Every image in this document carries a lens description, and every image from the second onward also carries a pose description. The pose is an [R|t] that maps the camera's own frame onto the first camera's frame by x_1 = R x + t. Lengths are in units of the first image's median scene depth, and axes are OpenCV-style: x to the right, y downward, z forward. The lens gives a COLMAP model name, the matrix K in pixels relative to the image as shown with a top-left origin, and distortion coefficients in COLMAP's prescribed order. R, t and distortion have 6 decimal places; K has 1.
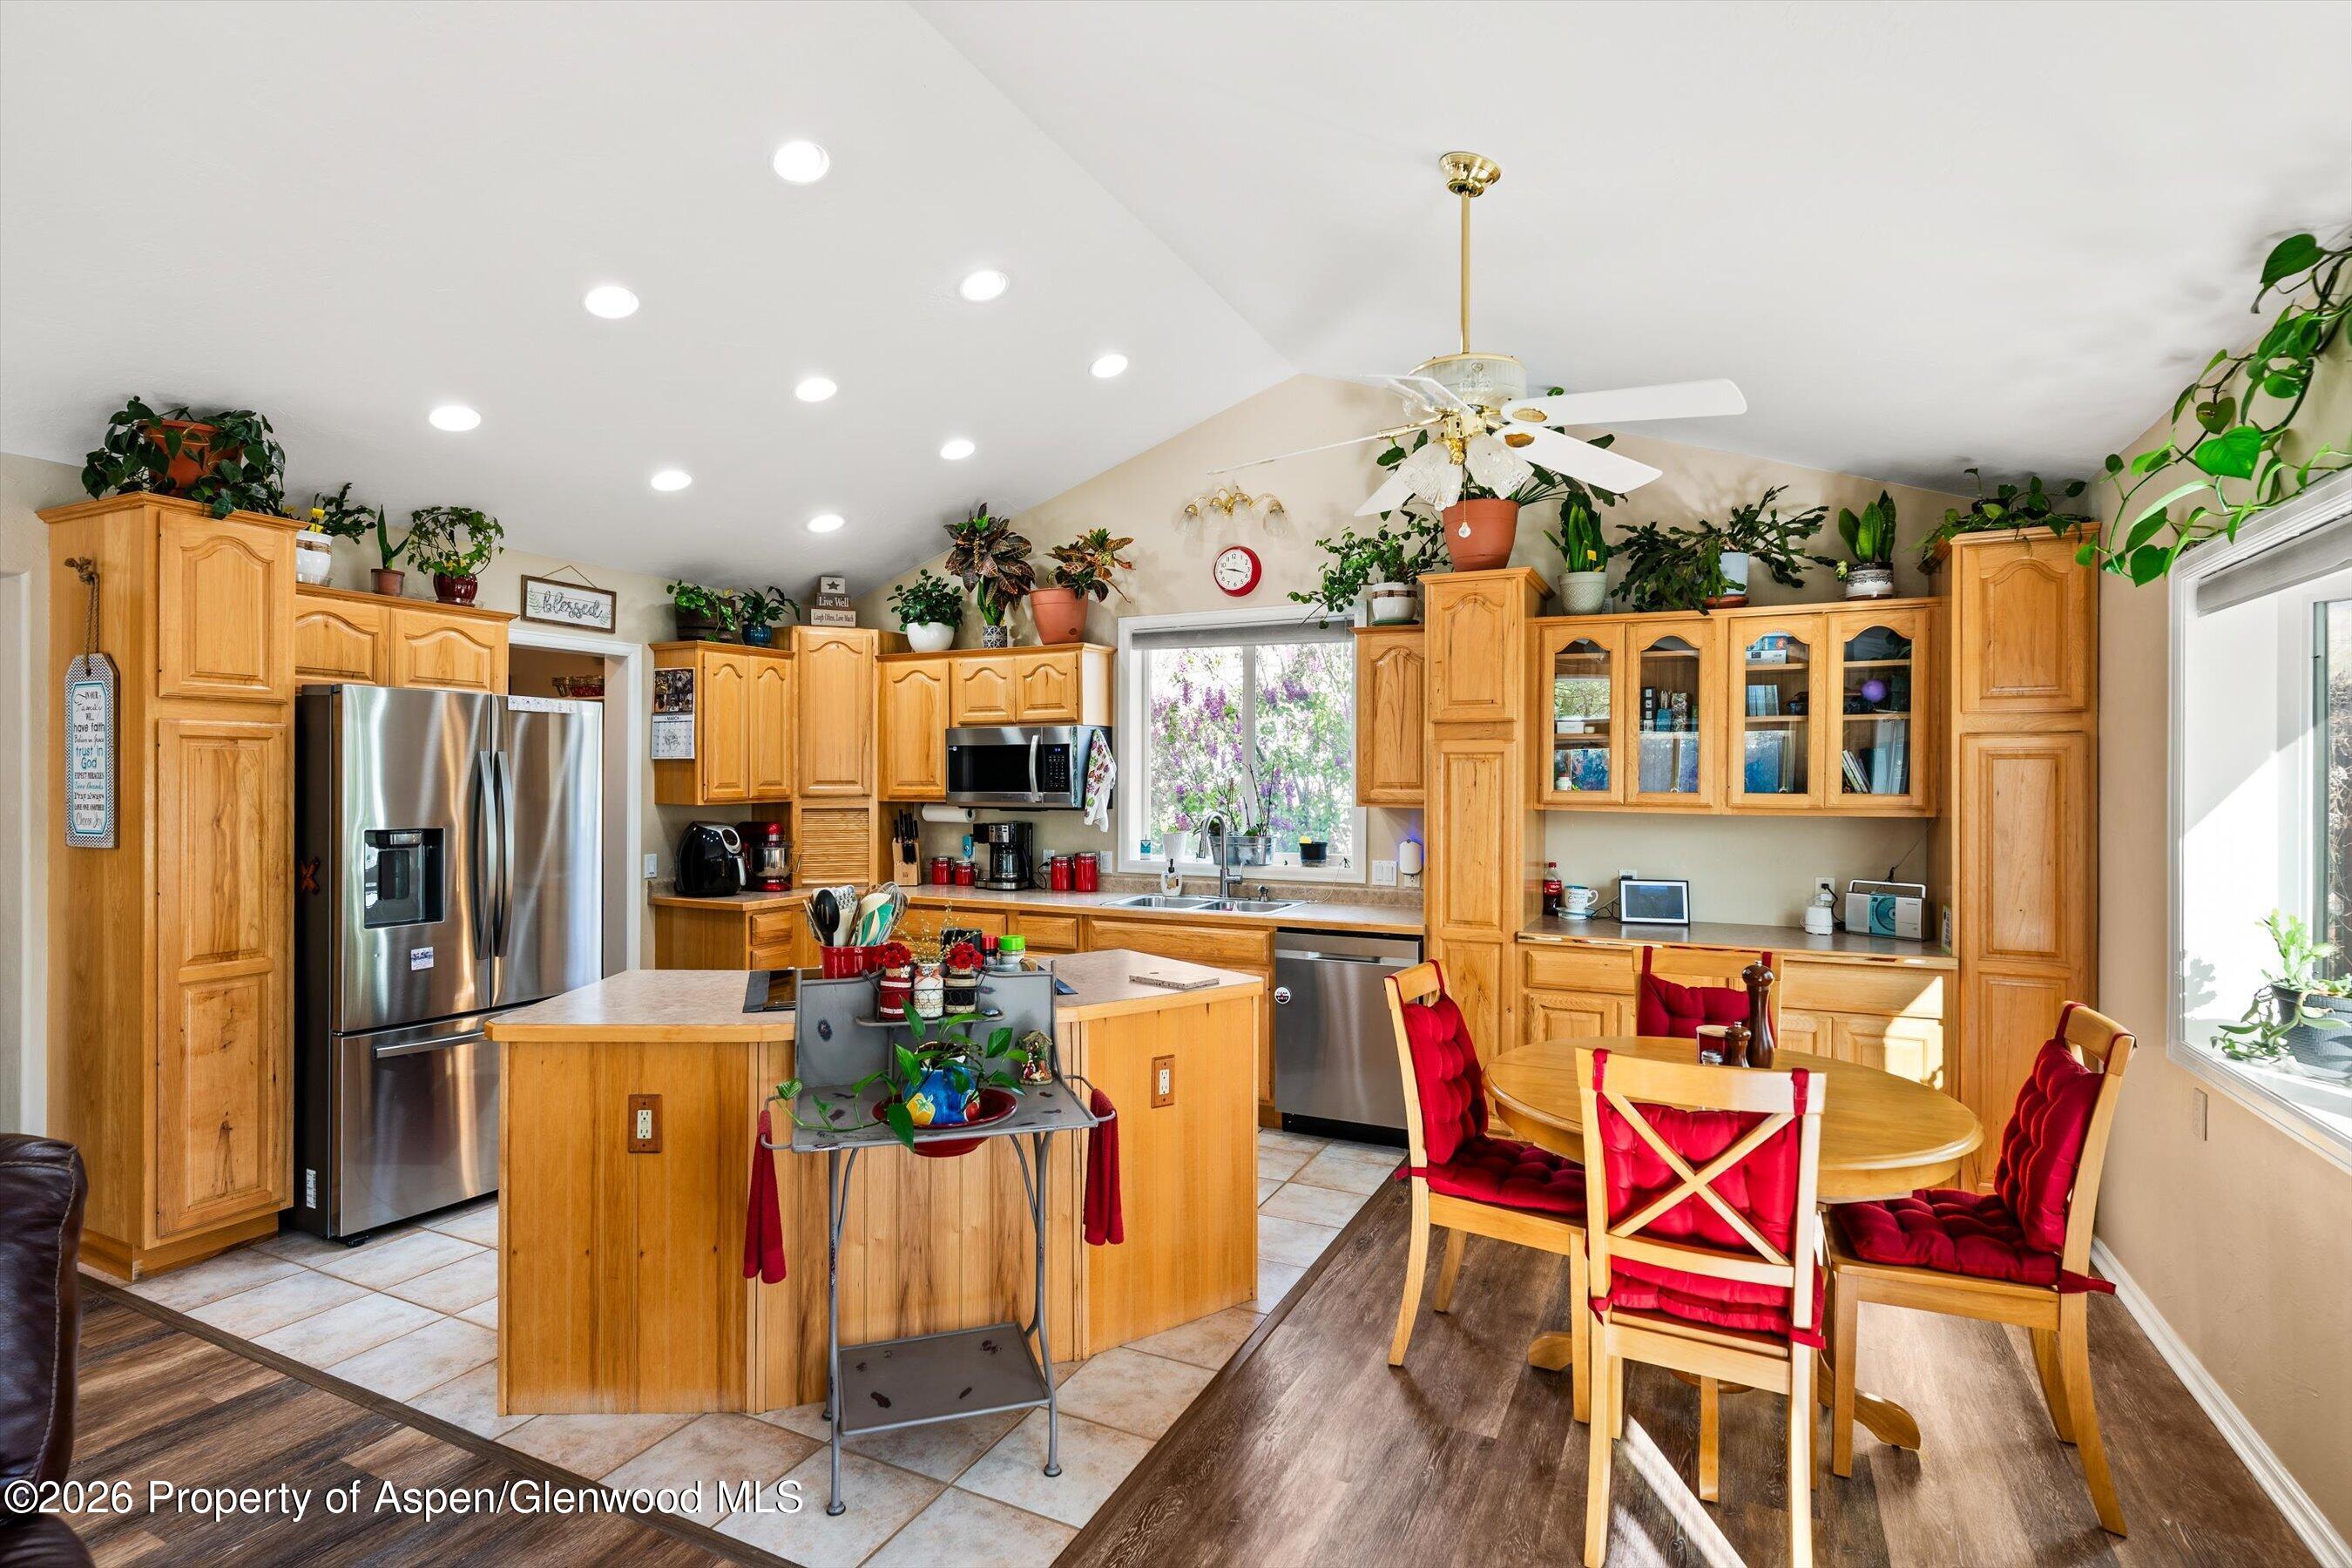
lens RADIAL K [[1140.5, 0, 1178.8], [0, 1140.5, 784.5], [0, 0, 1]] dist [-0.002707, 0.004473]
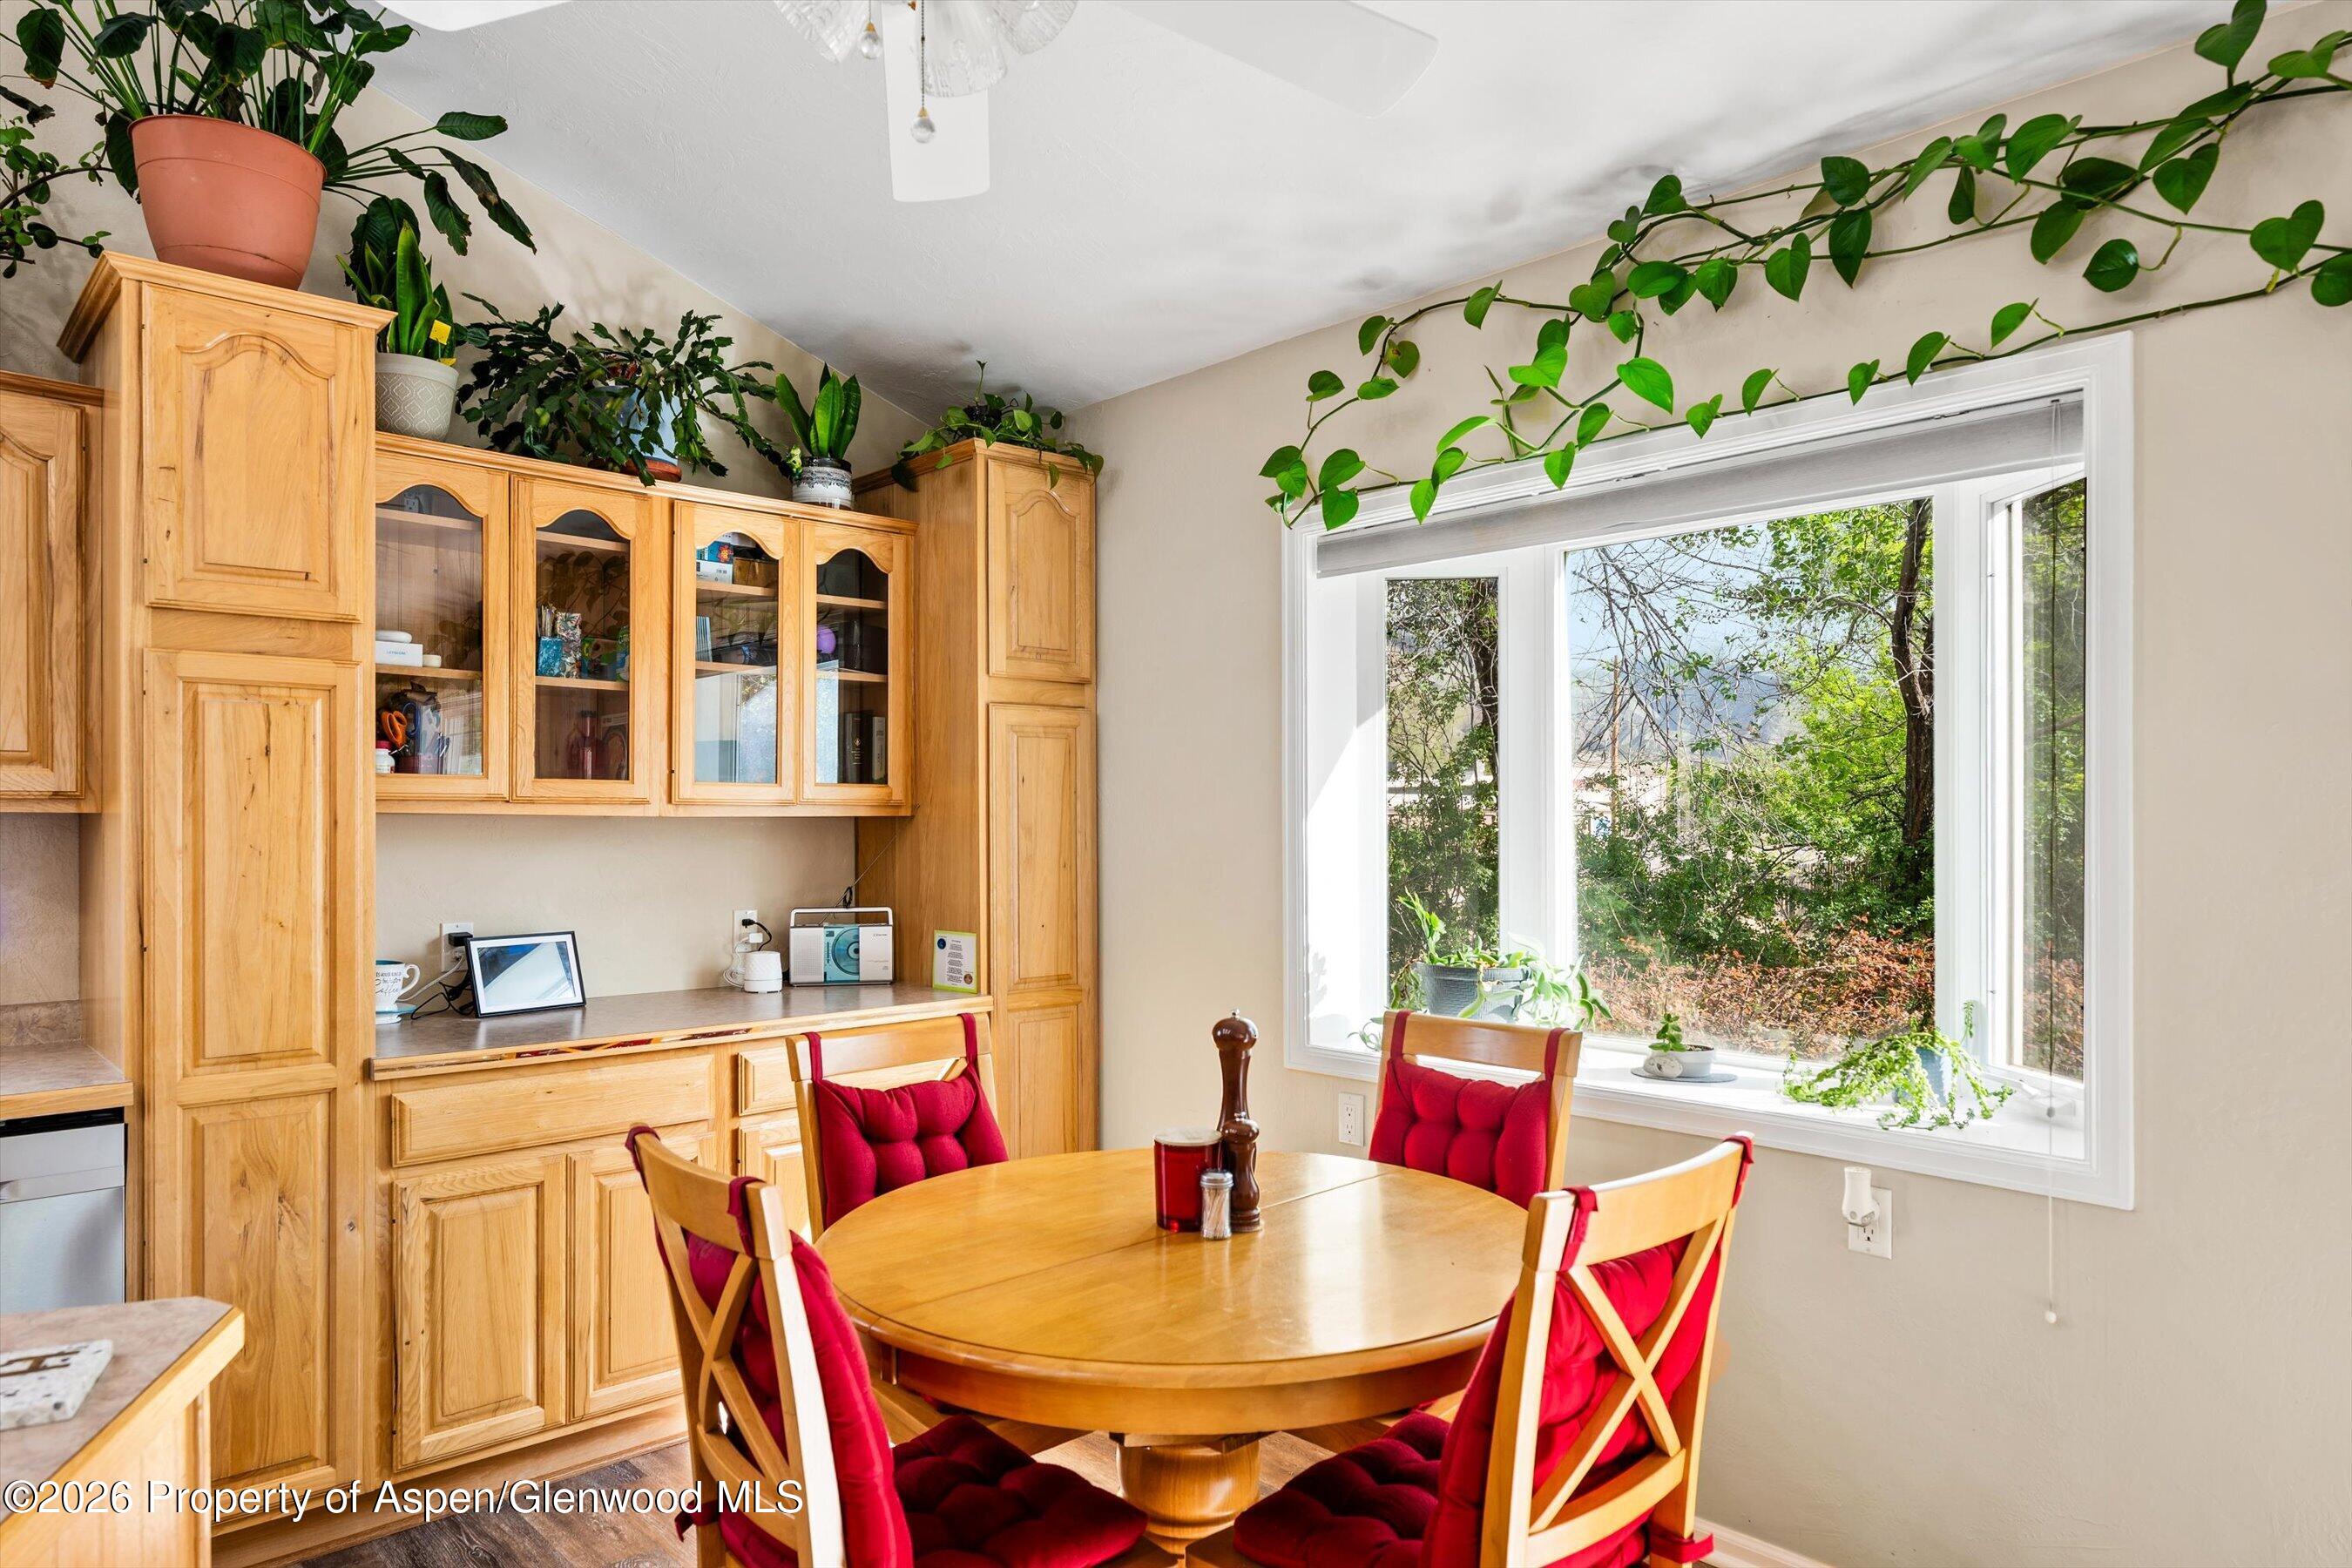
lens RADIAL K [[1459.0, 0, 1175.5], [0, 1459.0, 819.1], [0, 0, 1]] dist [0.005996, 0.001818]
pose [[0.357071, -0.002935, 0.934073, -0.155221], [0.008299, 0.999966, -0.000030, 0.029346], [-0.934040, 0.007762, 0.357083, 0.447077]]
